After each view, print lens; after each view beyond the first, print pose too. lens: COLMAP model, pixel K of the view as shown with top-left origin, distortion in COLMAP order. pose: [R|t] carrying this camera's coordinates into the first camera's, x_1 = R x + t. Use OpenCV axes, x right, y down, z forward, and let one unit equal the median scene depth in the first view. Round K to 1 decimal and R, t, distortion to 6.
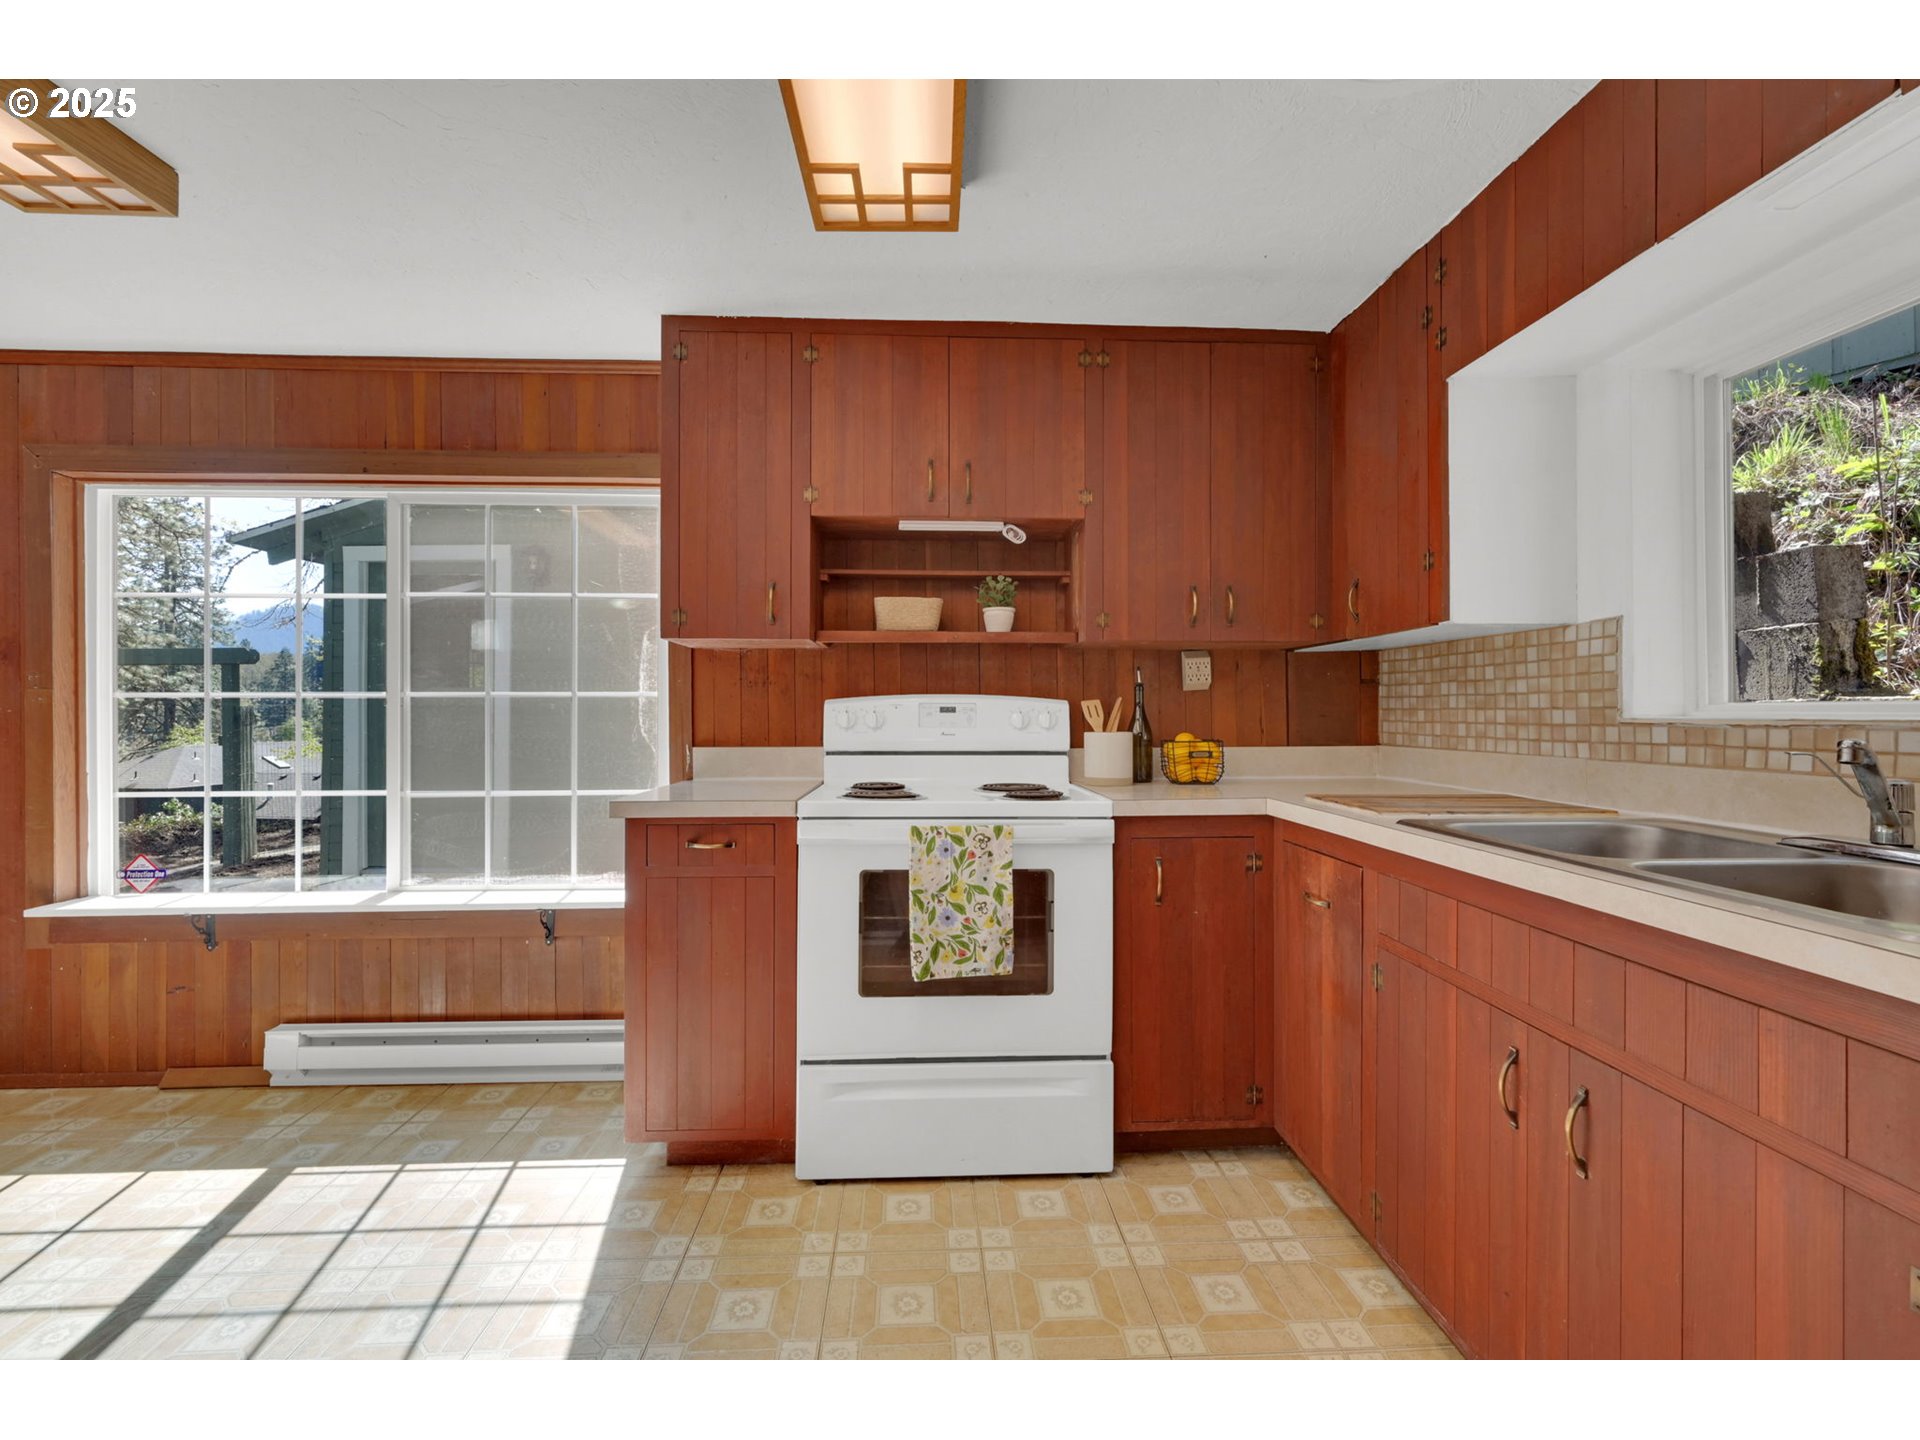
lens RADIAL K [[908.8, 0, 1036.0], [0, 908.8, 710.1], [0, 0, 1]] dist [-0.018455, 0.003938]
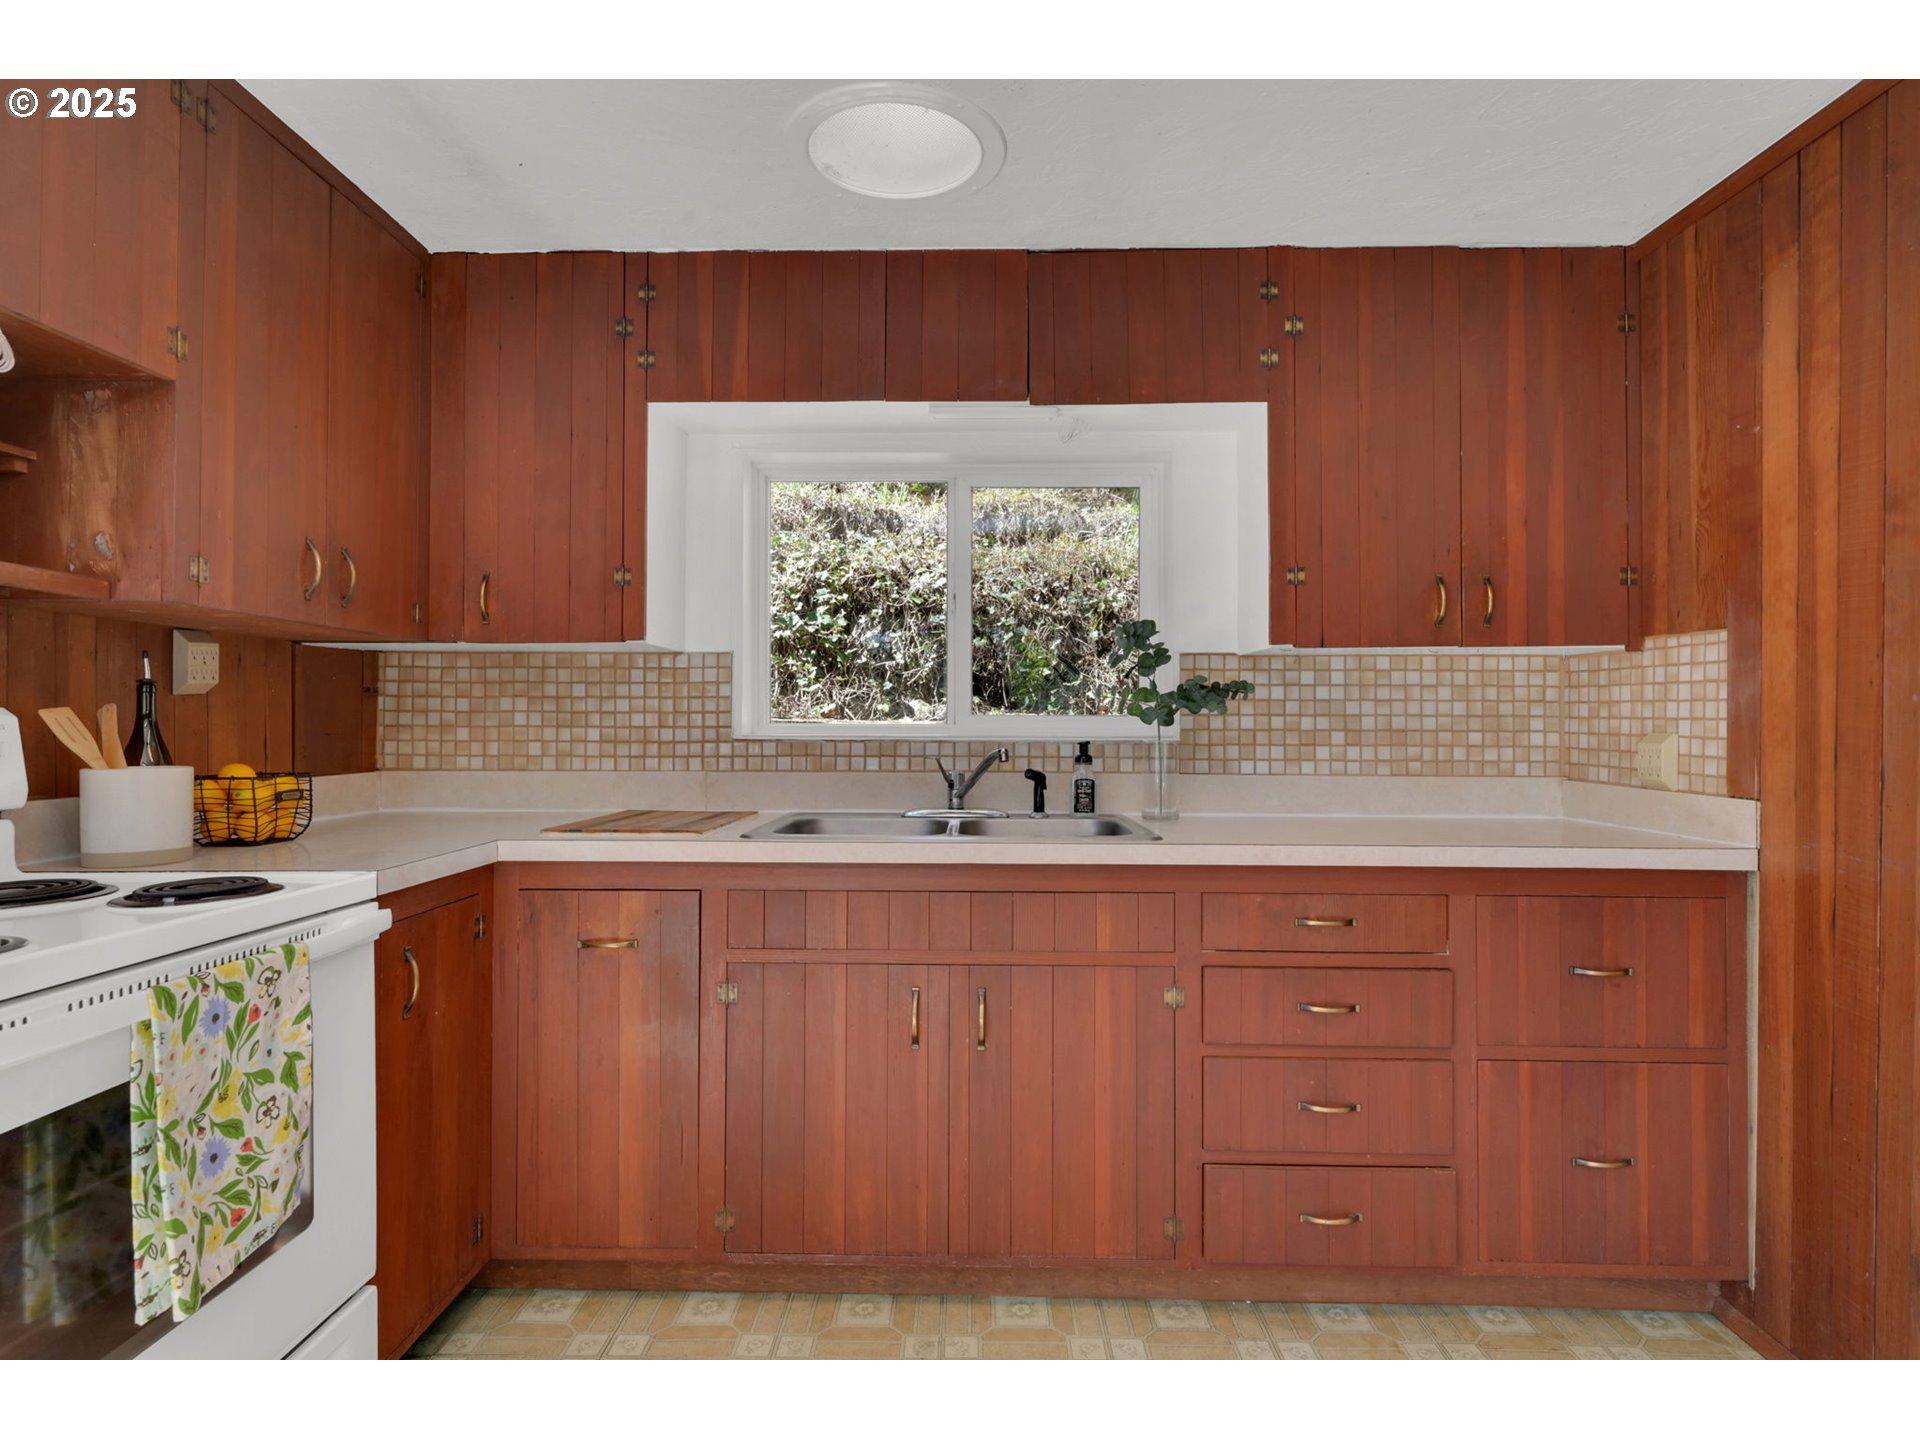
lens RADIAL K [[989.8, 0, 960.5], [0, 989.8, 711.0], [0, 0, 1]] dist [0.000296, -0.000494]
pose [[0.052505, 0.015835, 0.998495, -0.609104], [-0.006955, 0.999856, -0.015491, -0.005190], [-0.998596, -0.006131, 0.052608, 0.573340]]
